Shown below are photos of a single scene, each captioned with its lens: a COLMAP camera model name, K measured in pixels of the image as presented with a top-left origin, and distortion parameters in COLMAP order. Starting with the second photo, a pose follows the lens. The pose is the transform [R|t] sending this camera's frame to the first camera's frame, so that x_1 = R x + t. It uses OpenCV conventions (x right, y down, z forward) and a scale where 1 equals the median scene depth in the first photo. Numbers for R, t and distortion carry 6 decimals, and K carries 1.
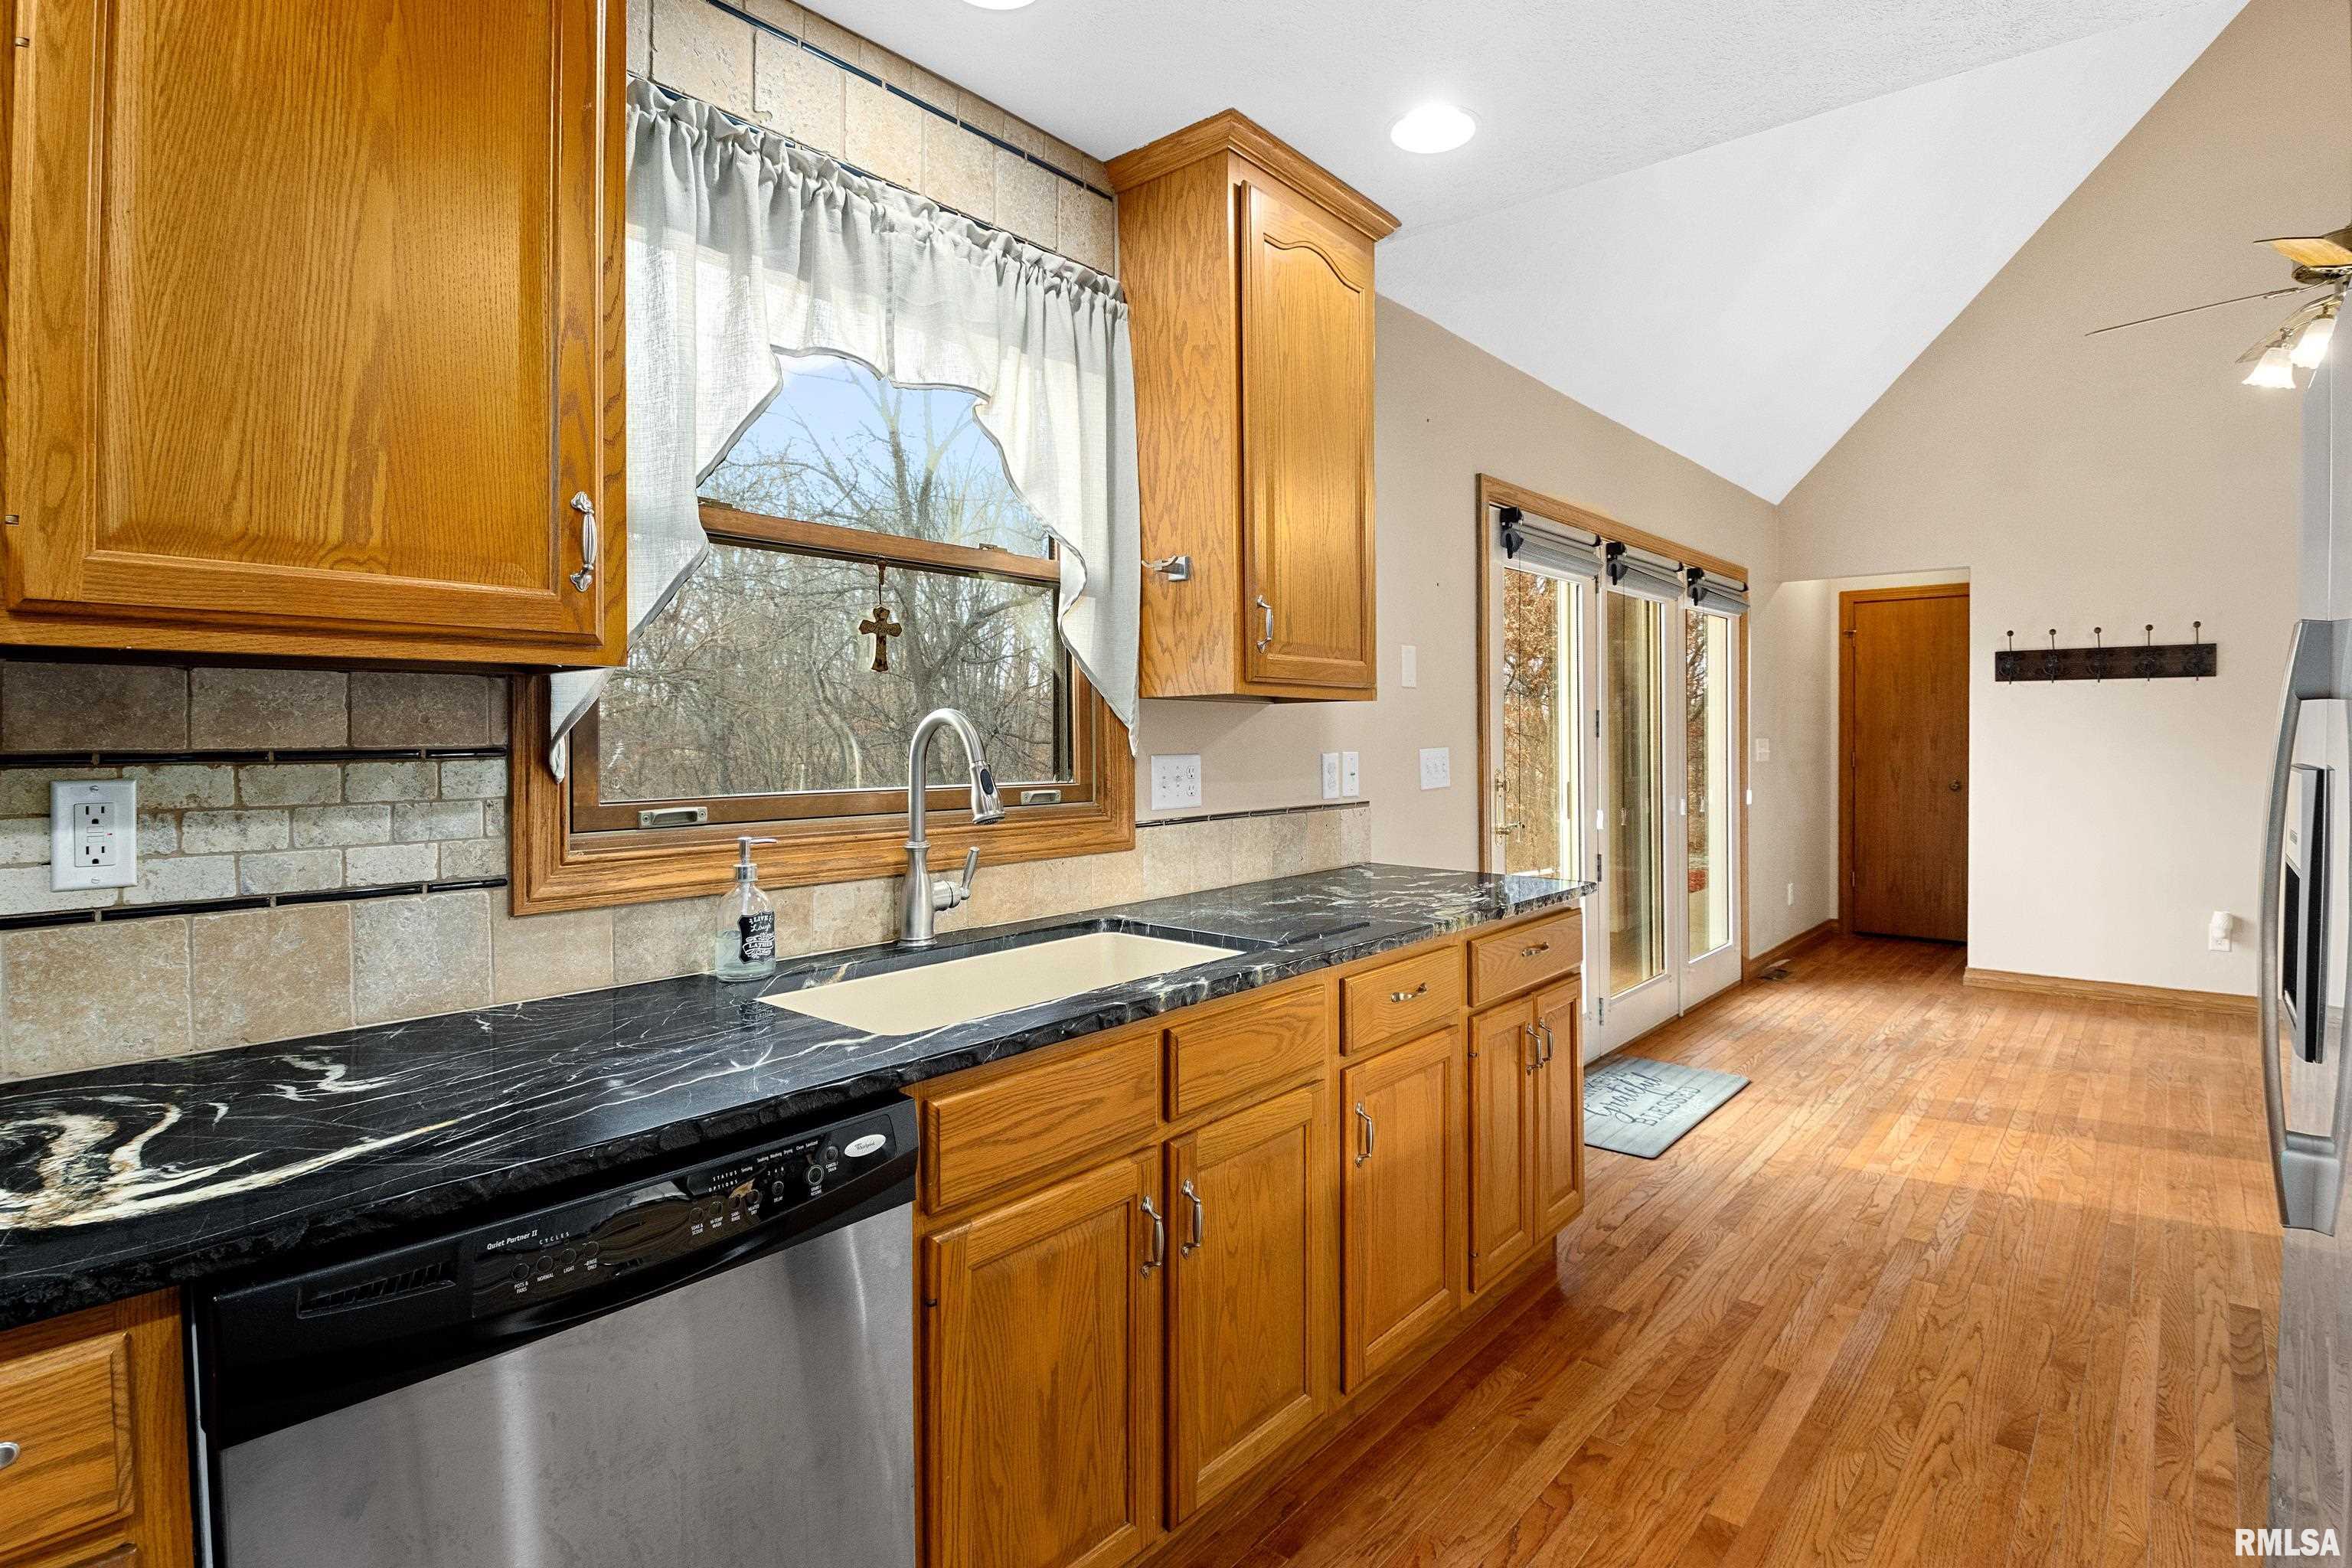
lens RADIAL K [[1155.7, 0, 1177.7], [0, 1155.7, 739.7], [0, 0, 1]] dist [-0.035900, -0.003608]
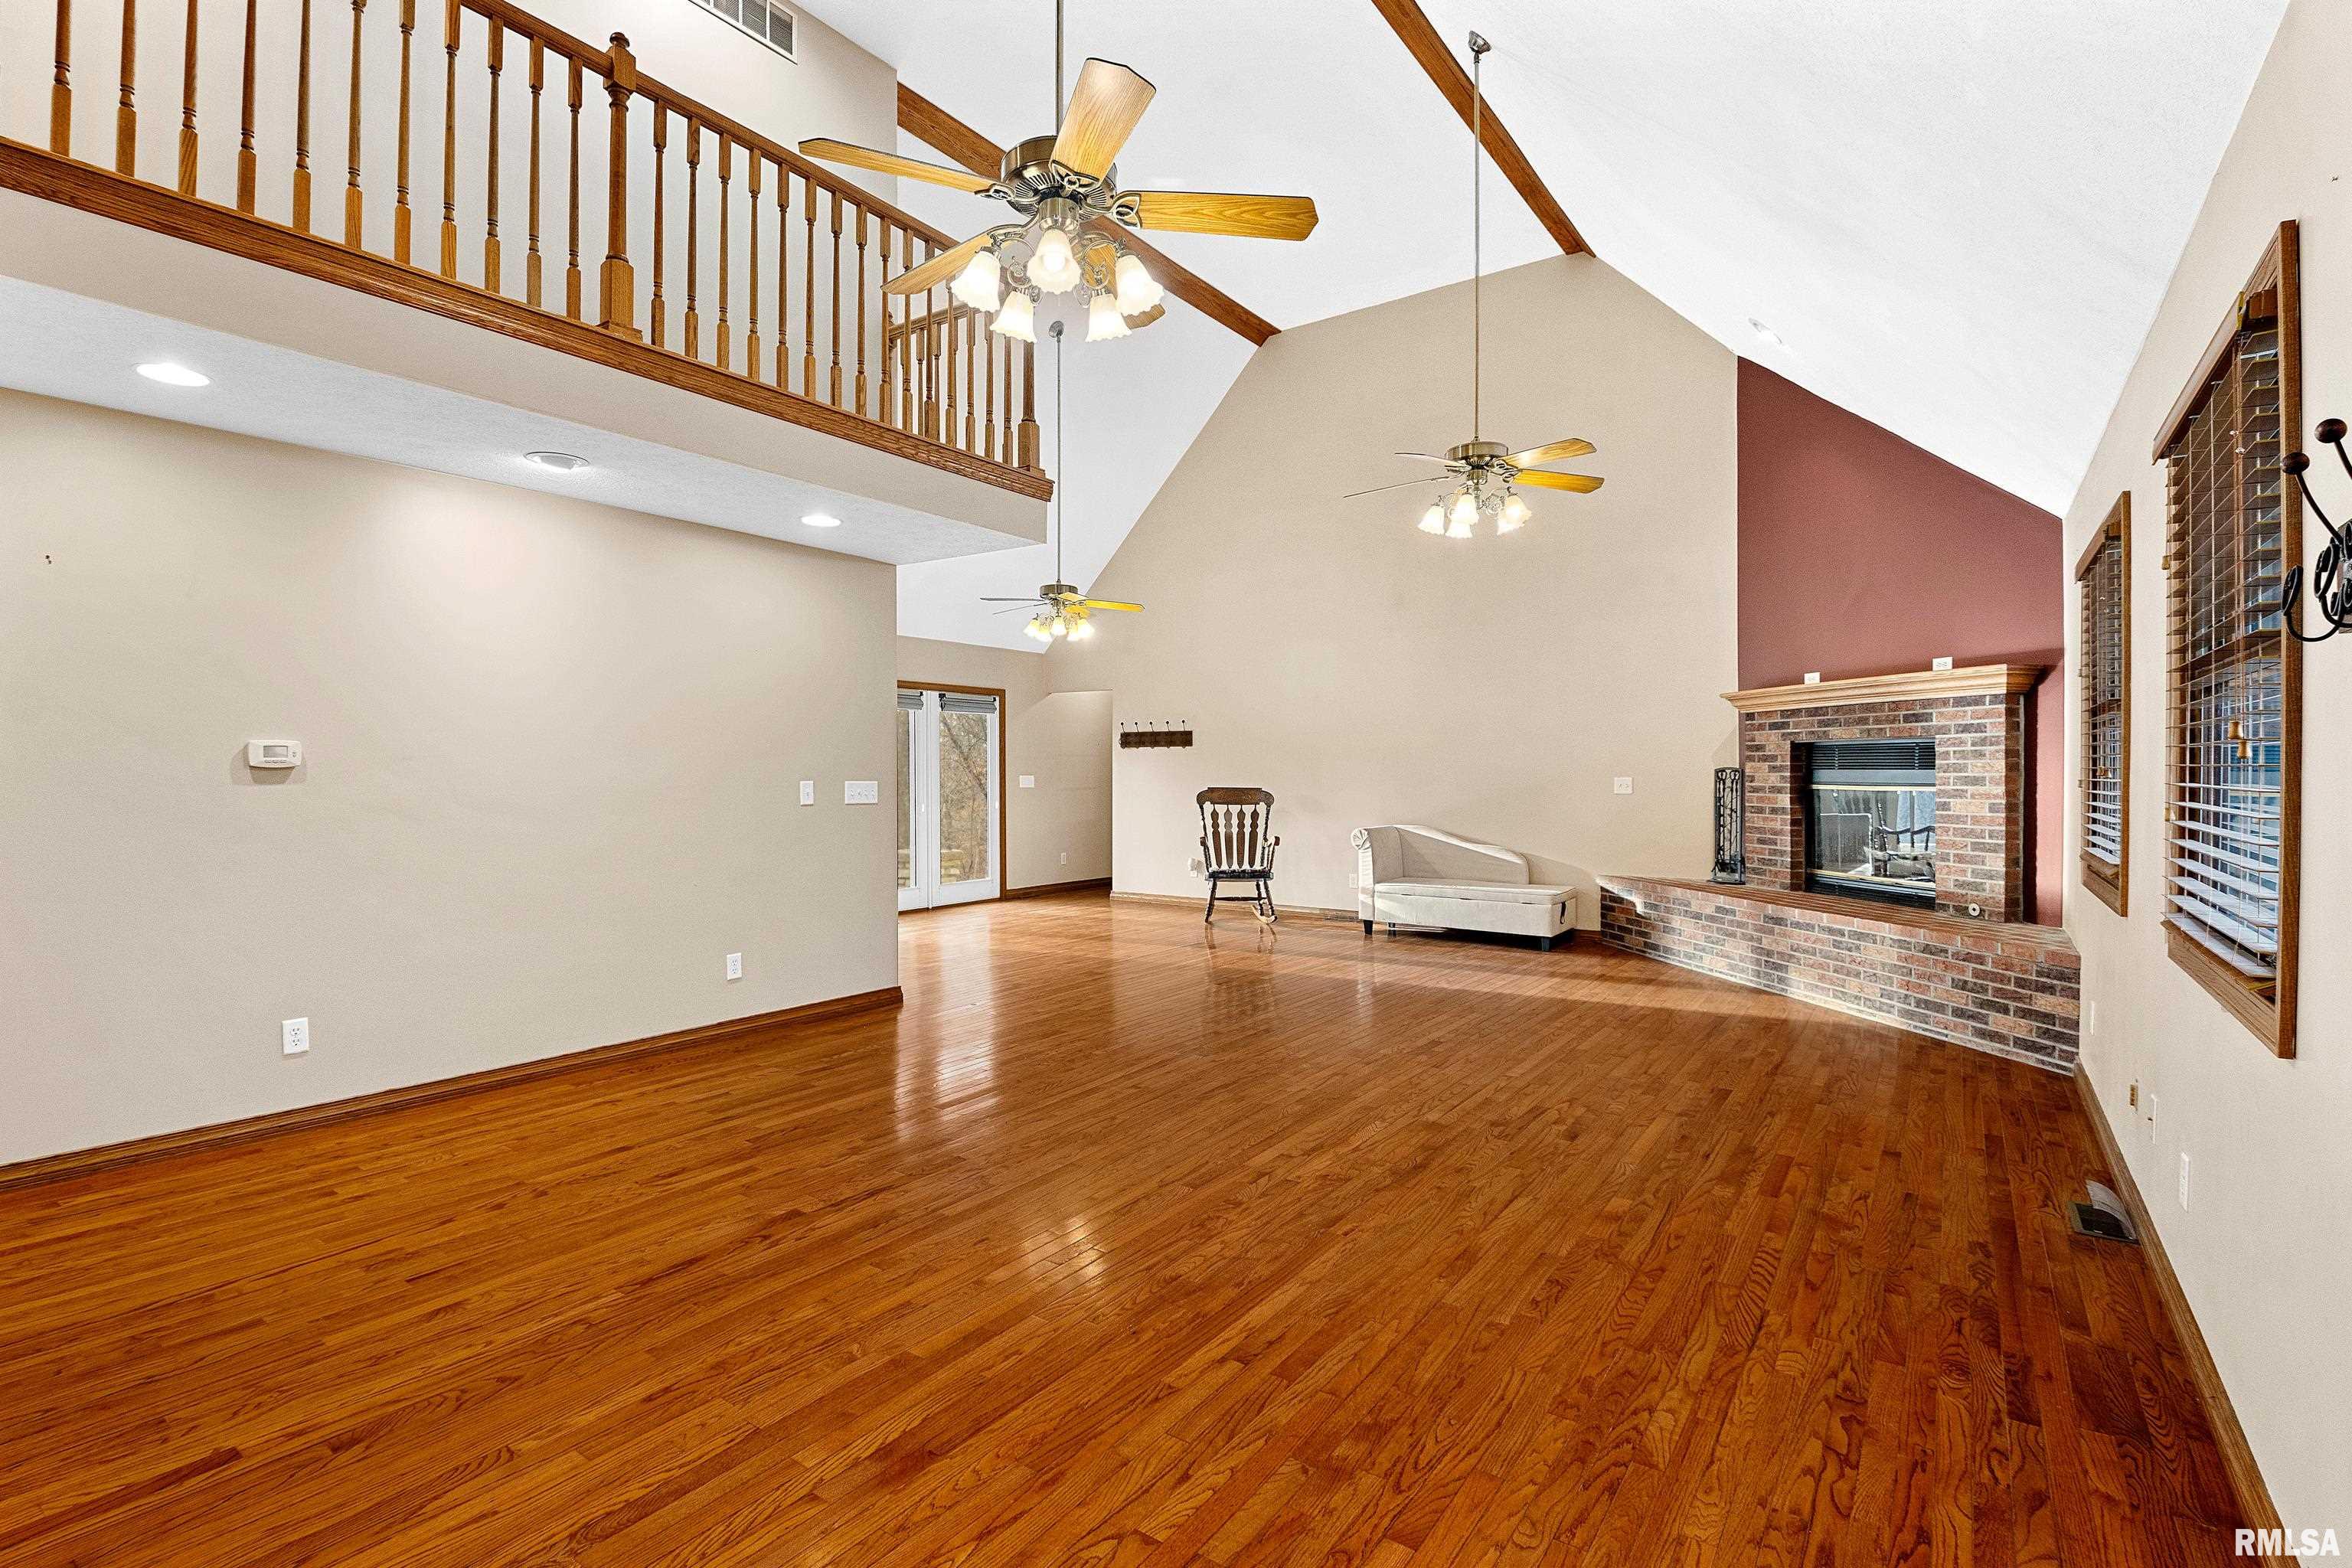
lens RADIAL K [[1096.3, 0, 1161.2], [0, 1096.3, 762.1], [0, 0, 1]] dist [0.004813, -0.015360]
pose [[0.994829, 0.001258, 0.101554, 1.114215], [0.000519, 0.999847, -0.017462, 0.015931], [-0.101561, 0.017425, 0.994677, -1.754835]]
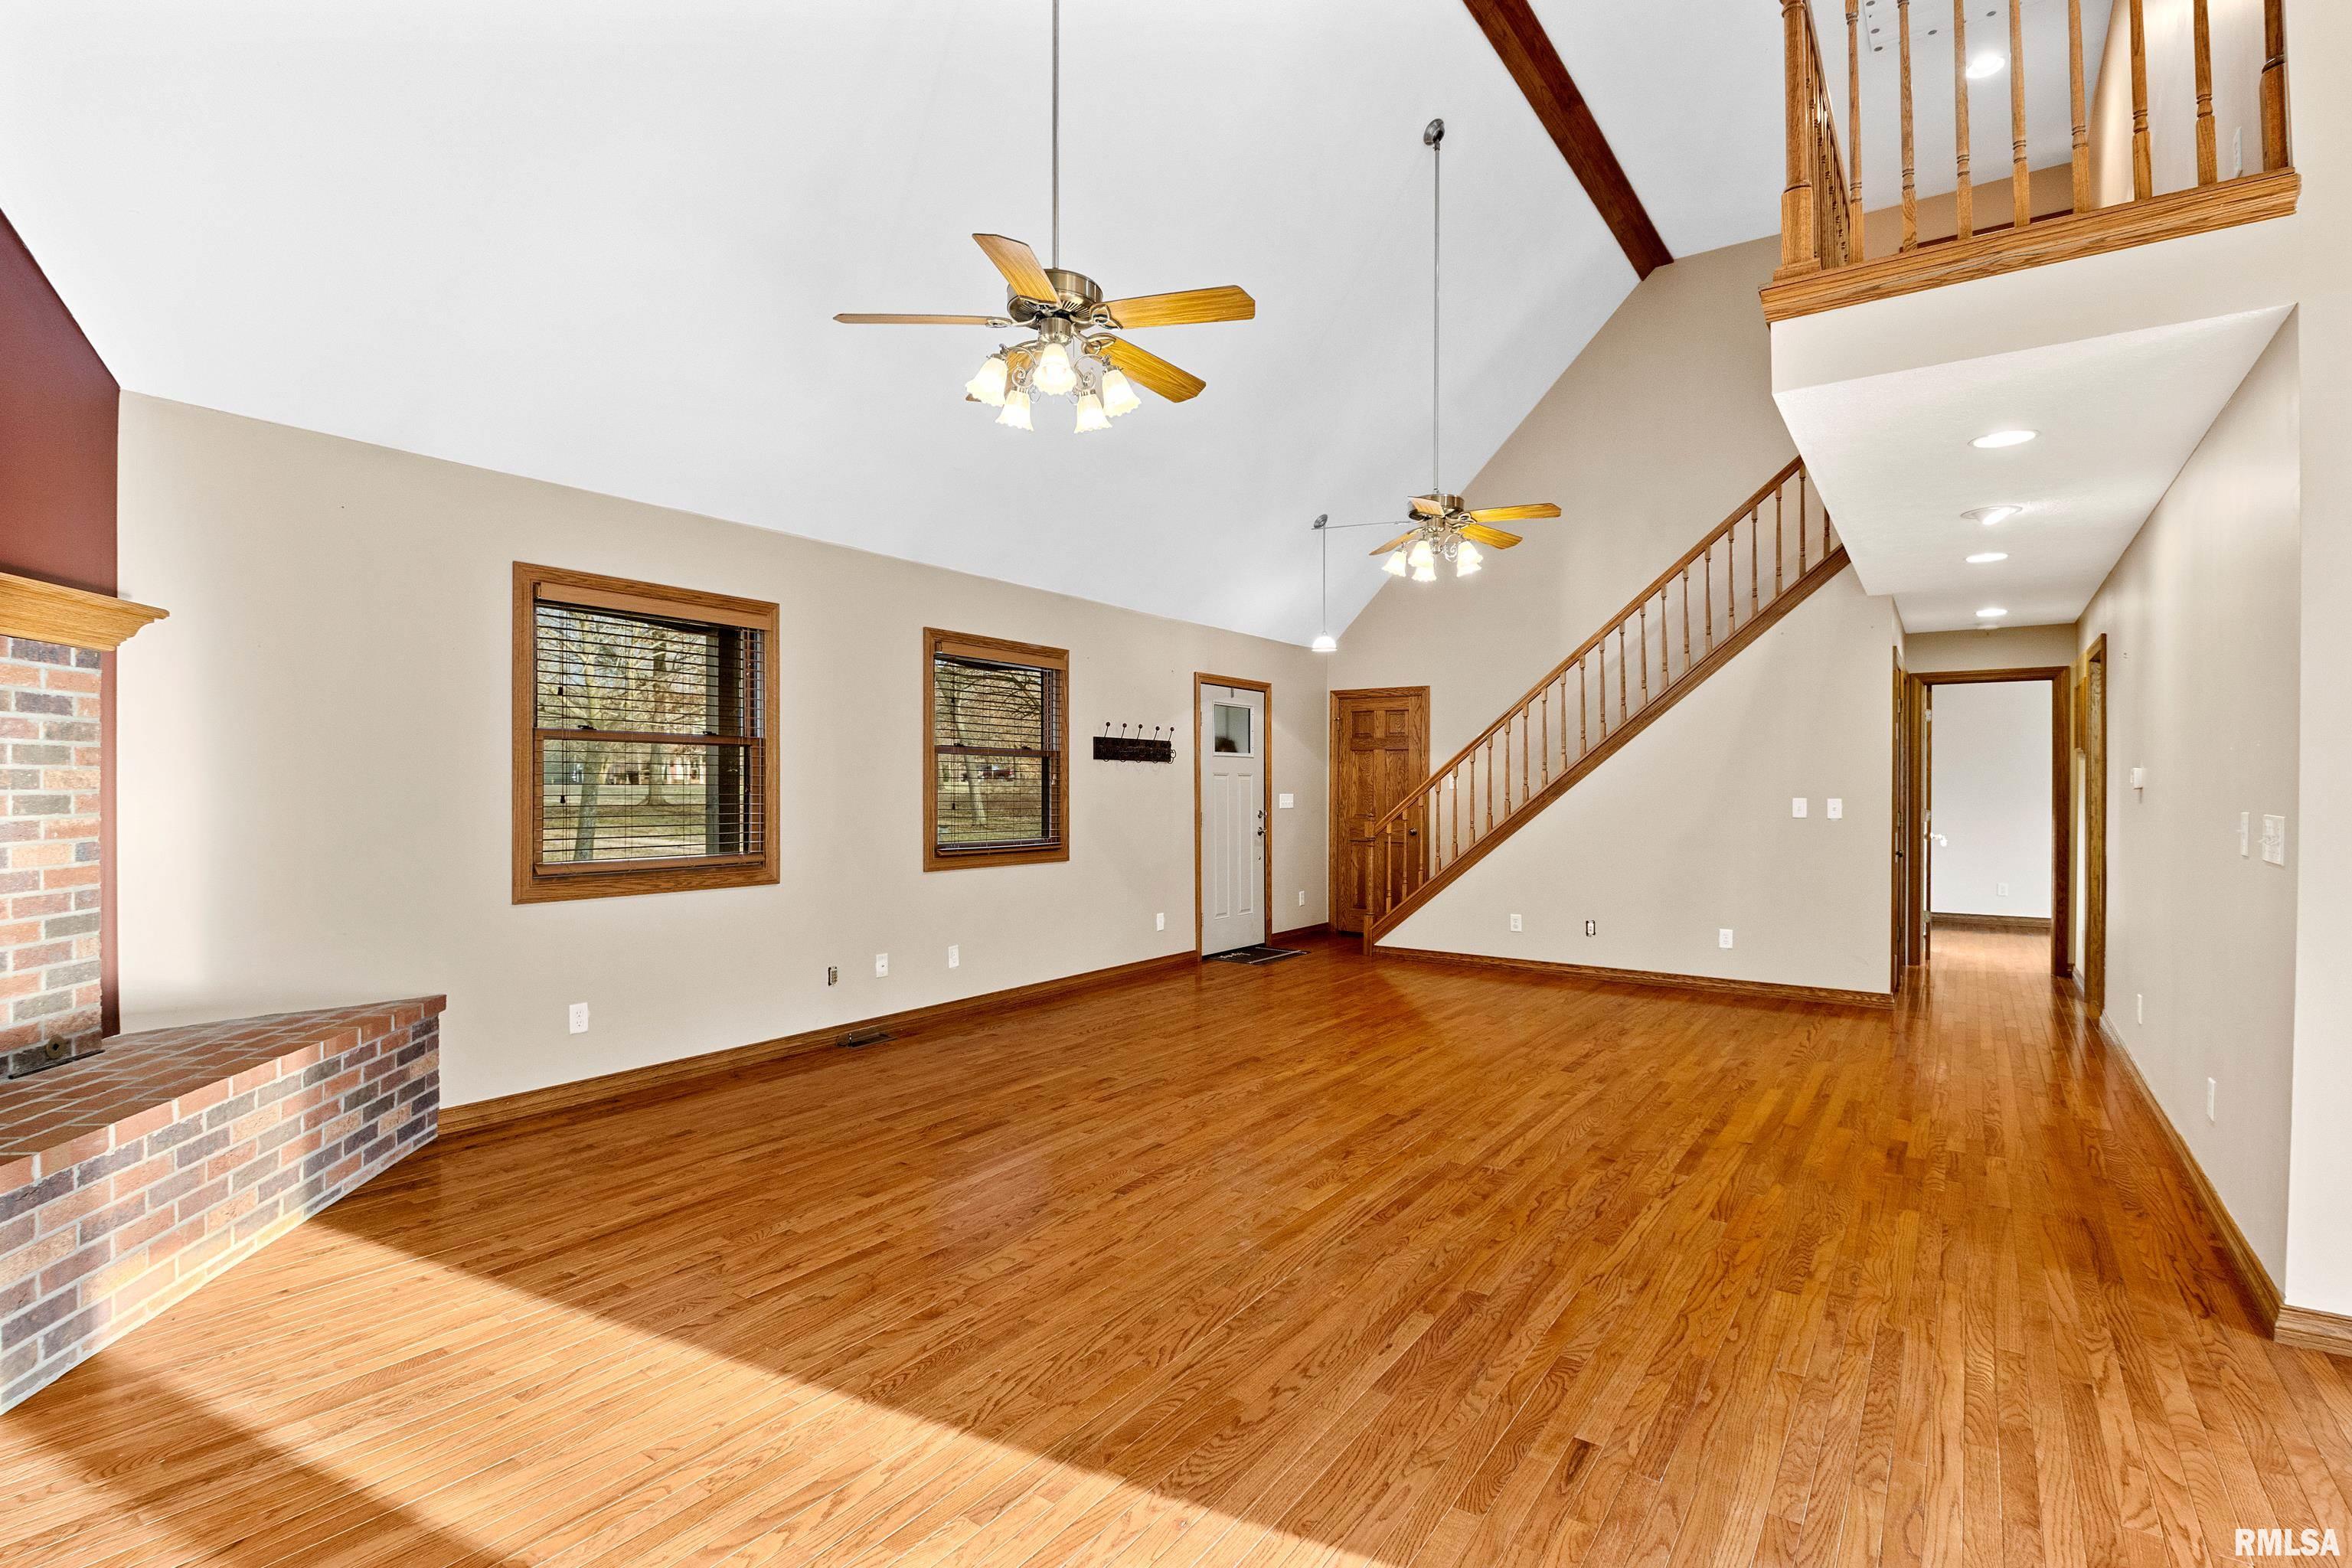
lens RADIAL K [[1096.3, 0, 1159.9], [0, 1096.3, 793.7], [0, 0, 1]] dist [0.004813, -0.015360]
pose [[-0.995873, -0.002908, -0.090712, 1.796464], [-0.004317, 0.999873, 0.015341, -0.013688], [0.090655, 0.015670, -0.995759, 1.109689]]
